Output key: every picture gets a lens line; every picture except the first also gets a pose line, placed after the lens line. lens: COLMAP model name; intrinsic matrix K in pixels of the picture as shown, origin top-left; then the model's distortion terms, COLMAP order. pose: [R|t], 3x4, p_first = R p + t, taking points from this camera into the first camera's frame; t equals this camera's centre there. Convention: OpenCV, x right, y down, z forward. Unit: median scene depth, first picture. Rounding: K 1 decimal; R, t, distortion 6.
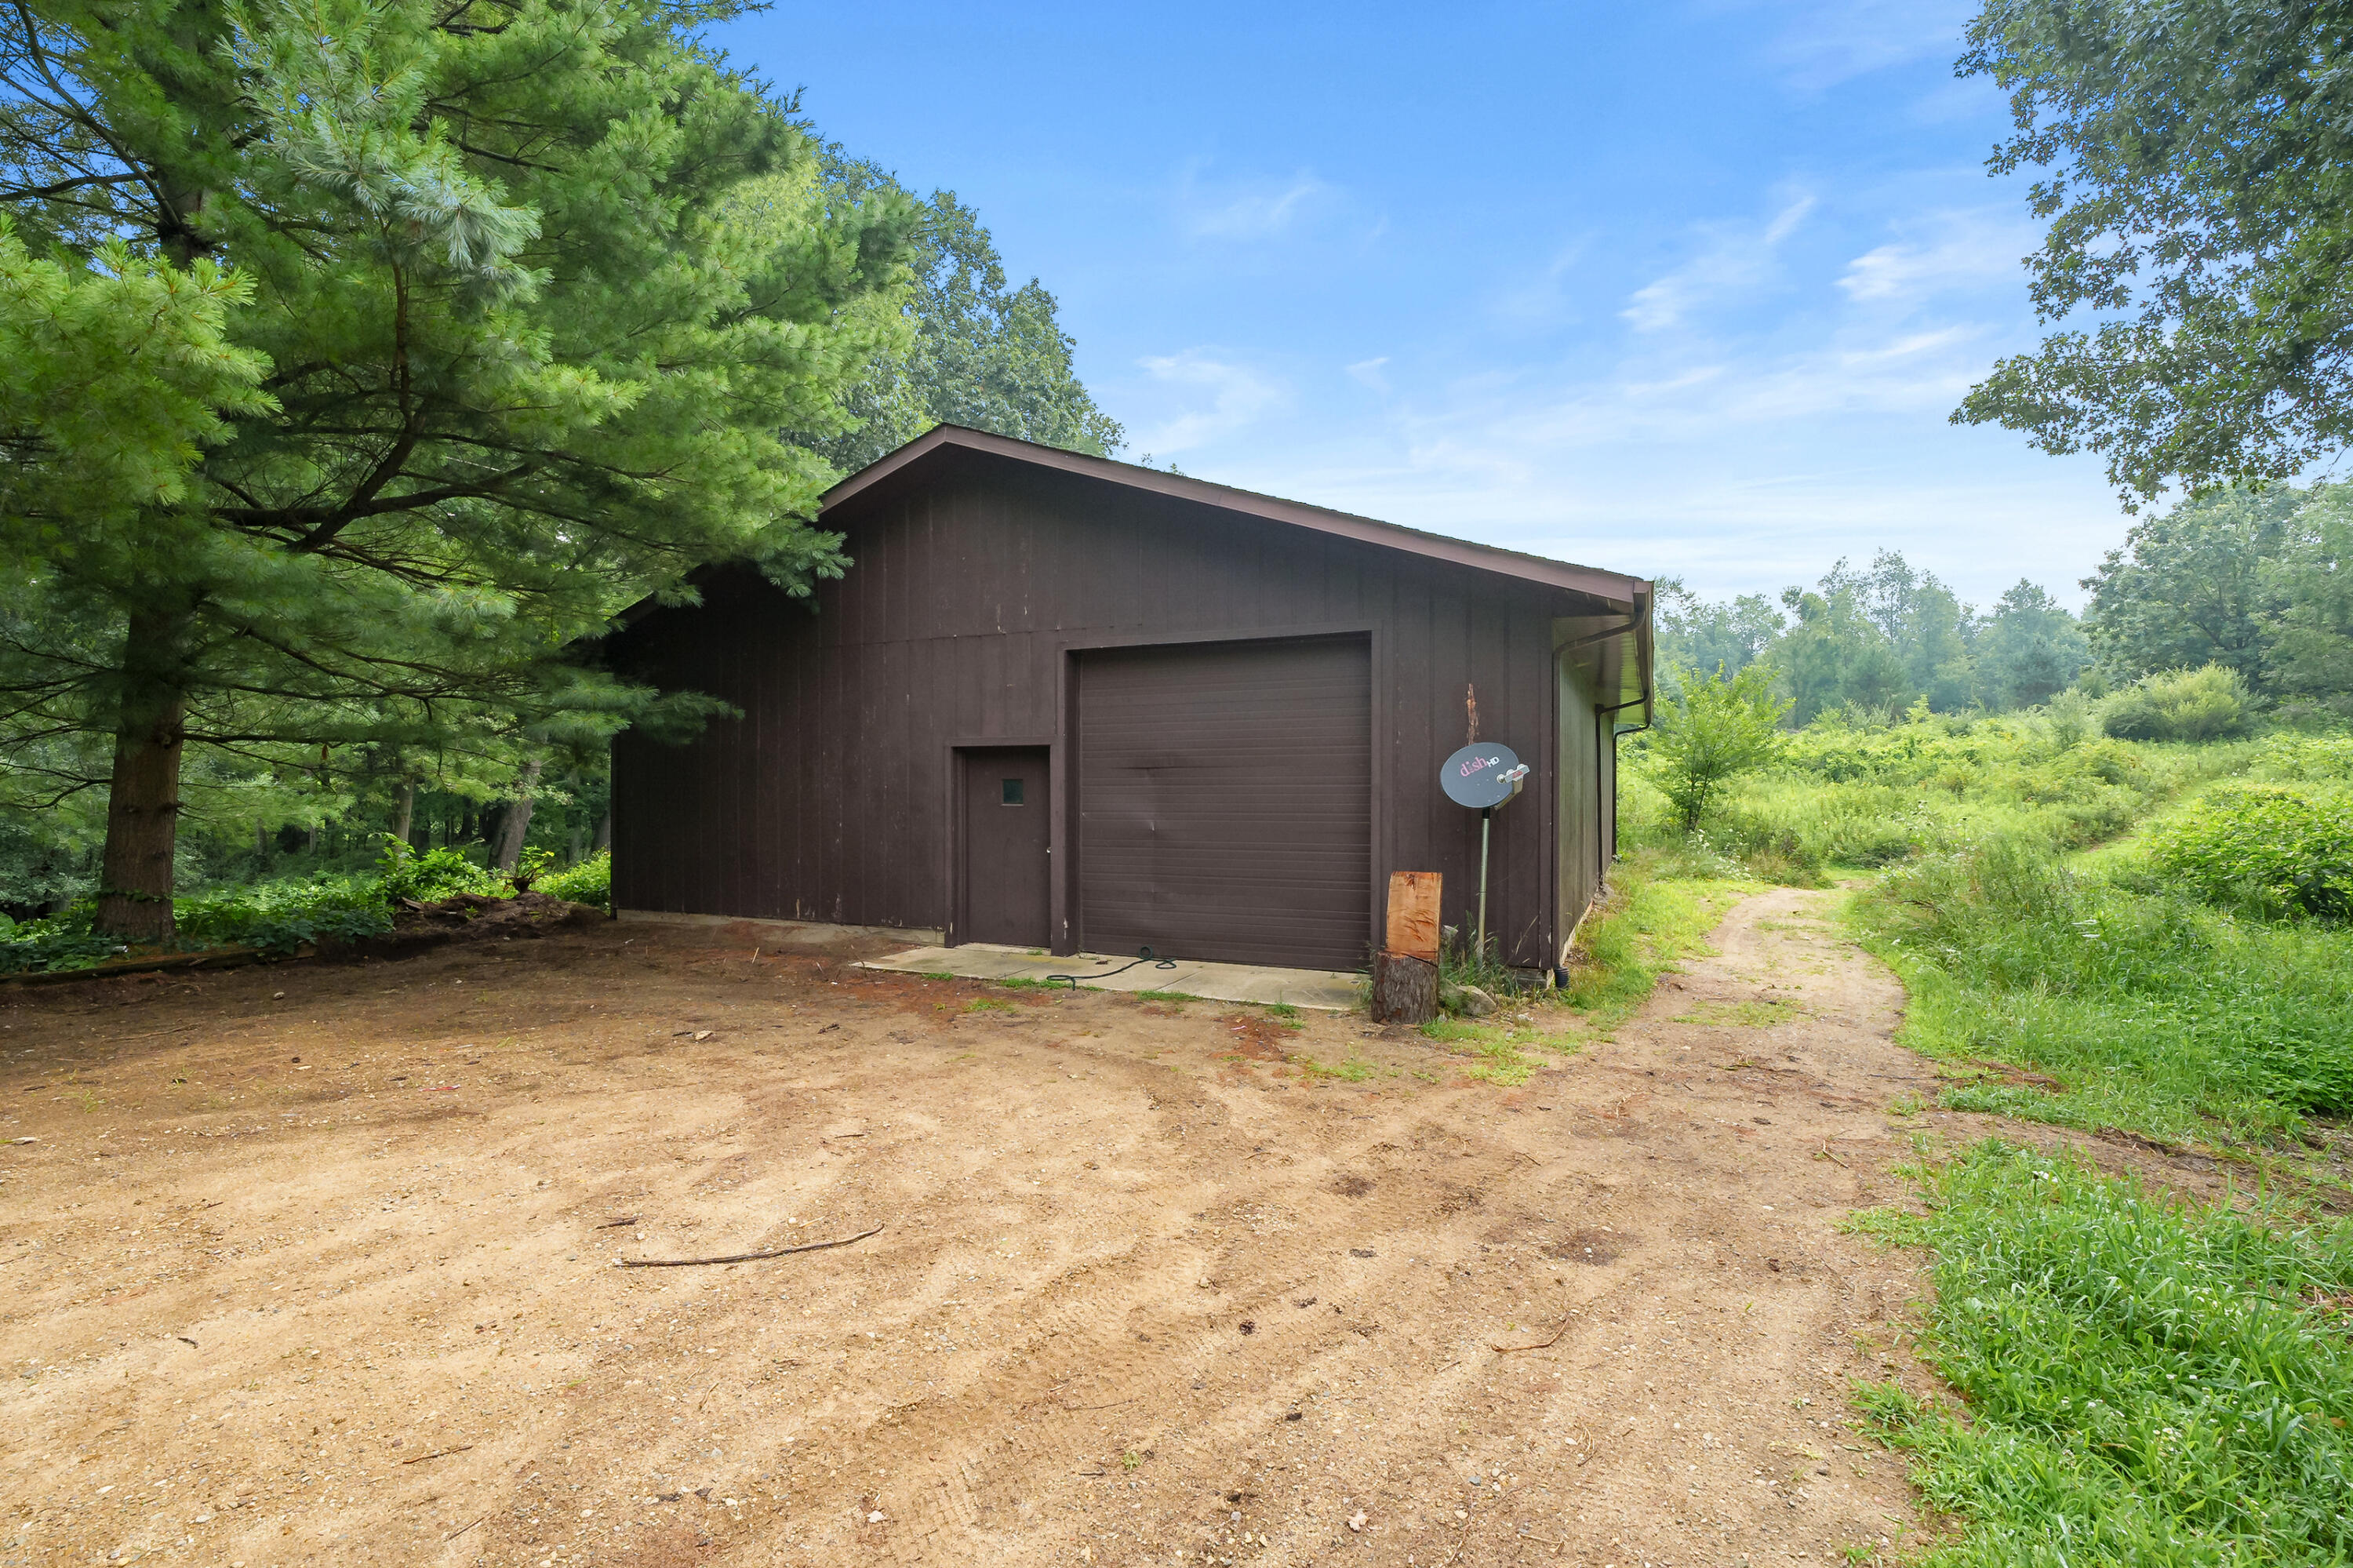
lens RADIAL K [[1068.1, 0, 1167.9], [0, 1068.1, 815.2], [0, 0, 1]] dist [-0.002548, -0.000183]
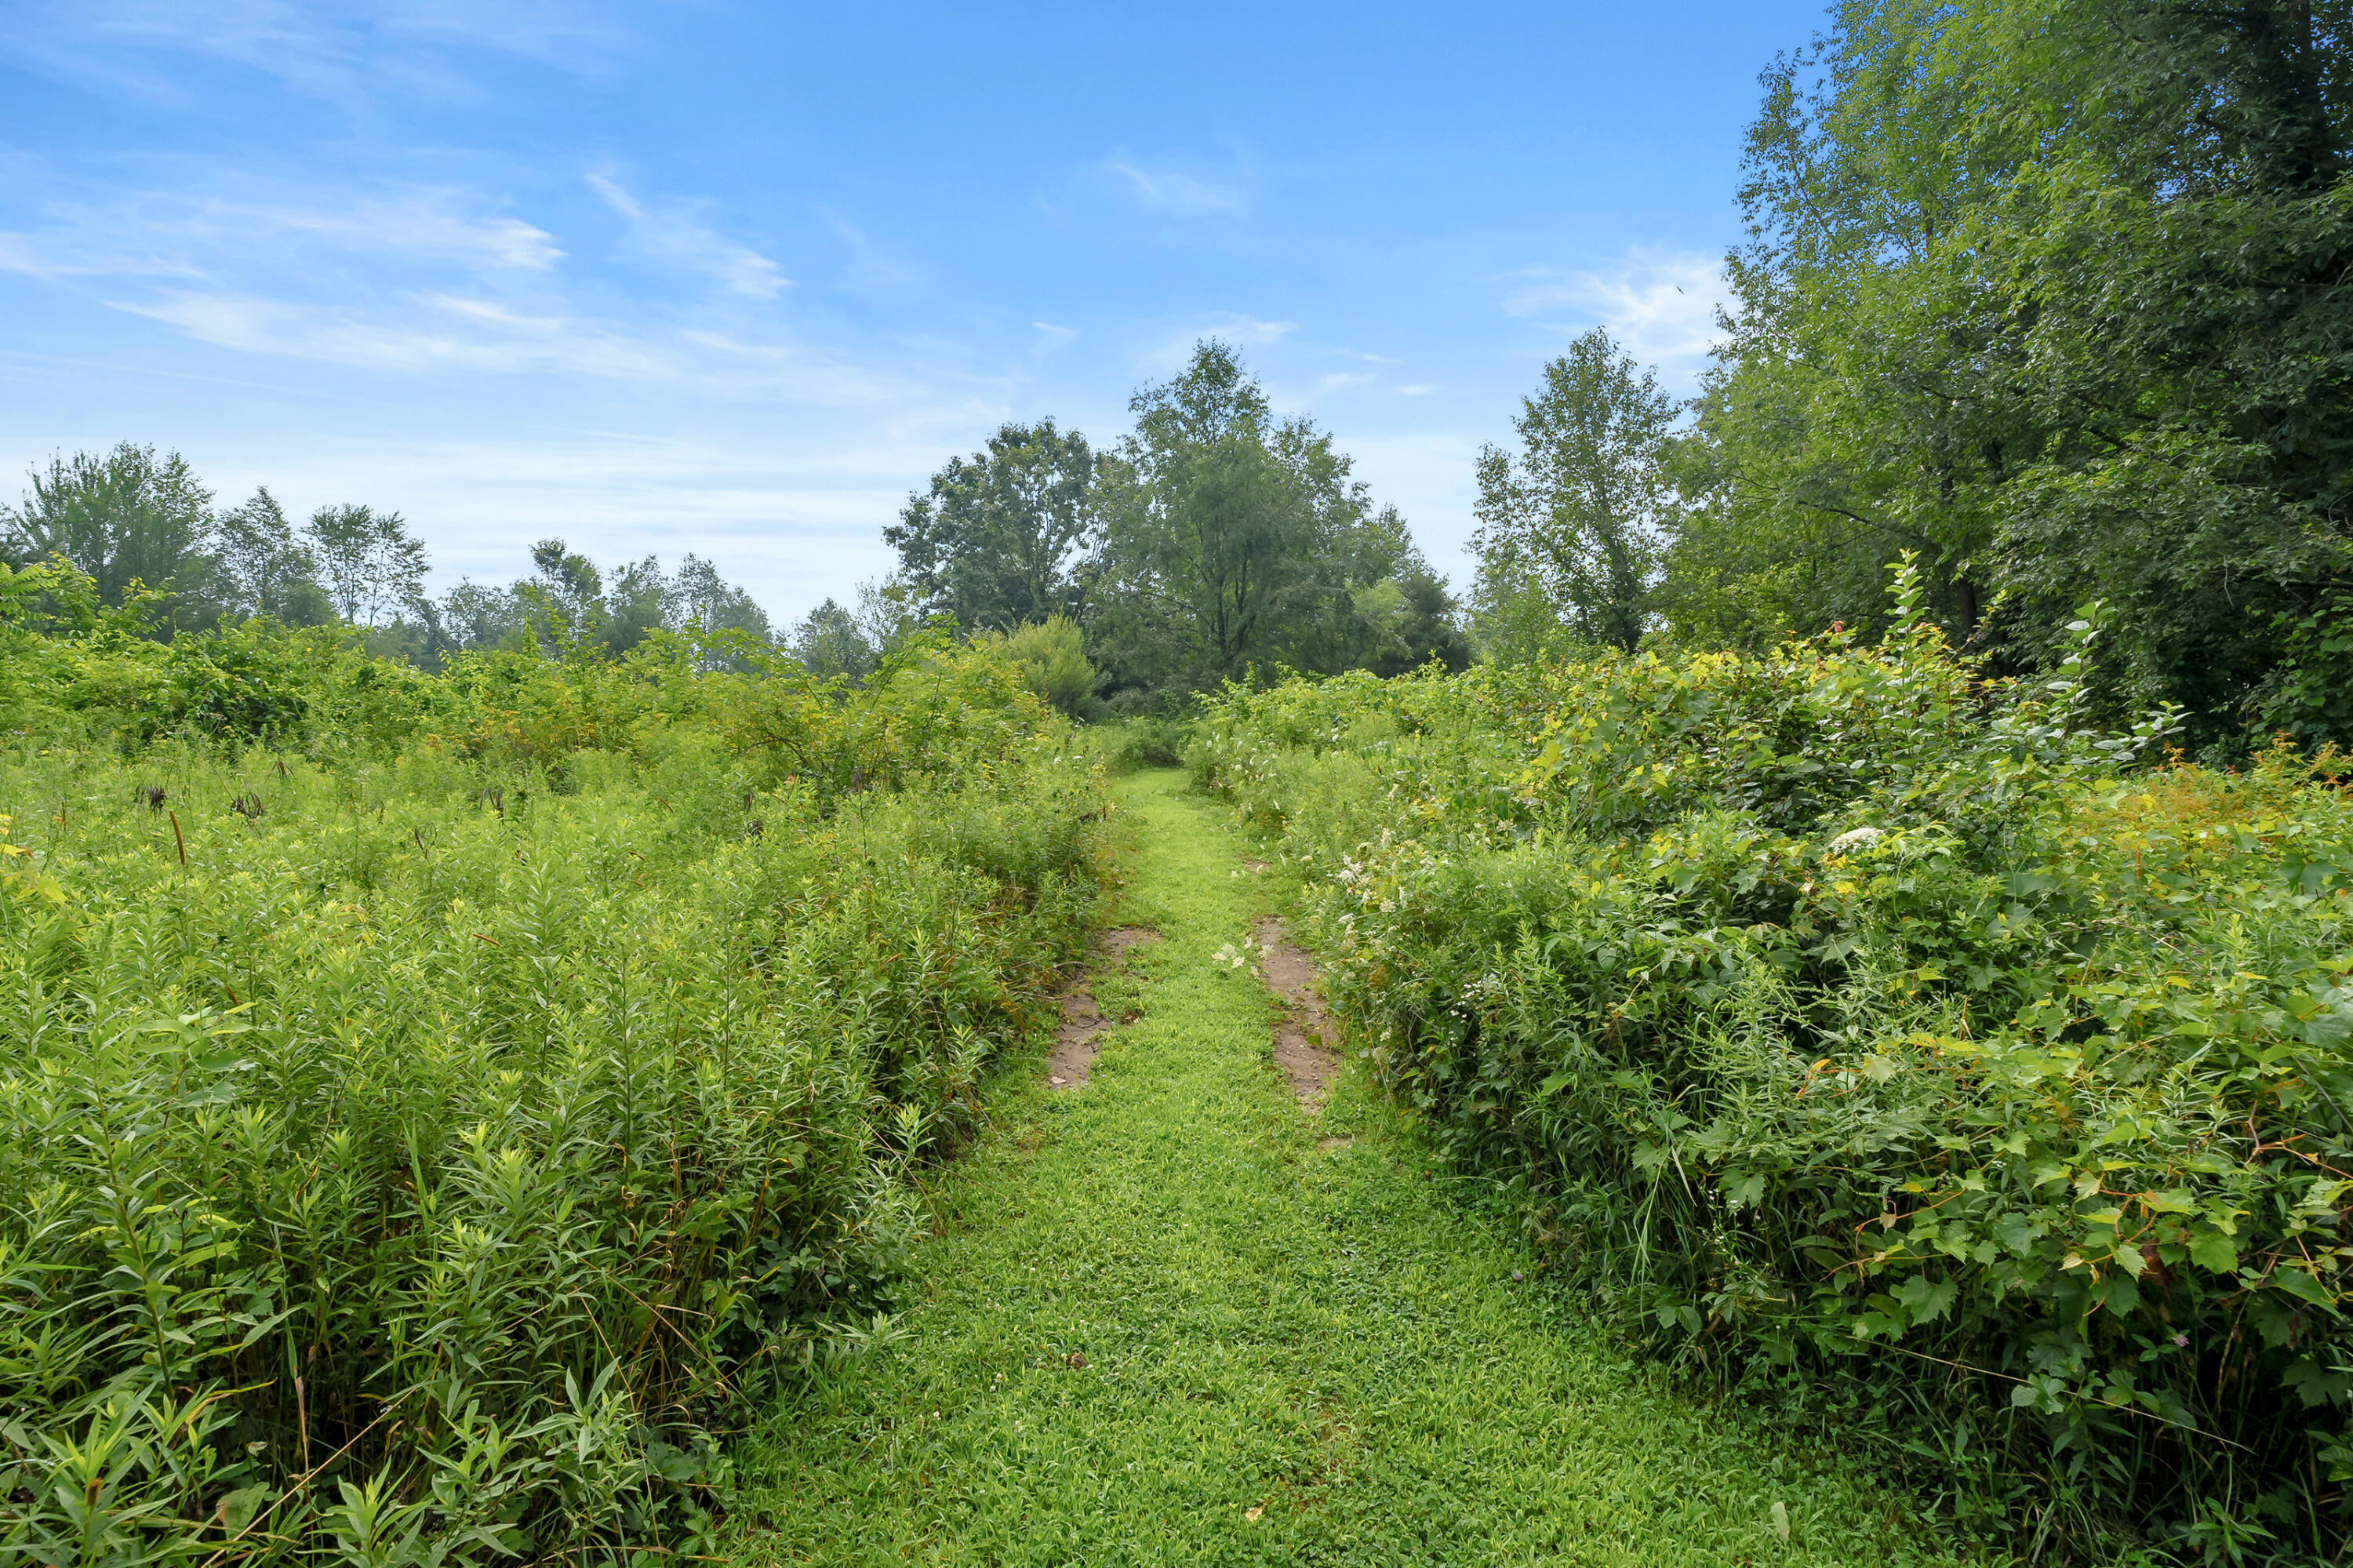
lens RADIAL K [[1068.1, 0, 1167.9], [0, 1068.1, 815.2], [0, 0, 1]] dist [-0.002548, -0.000183]
pose [[0.563476, 0.003549, 0.826125, 0.213516], [0.040970, 0.998640, -0.032235, 0.000532], [-0.825116, 0.052010, 0.562565, 0.258622]]
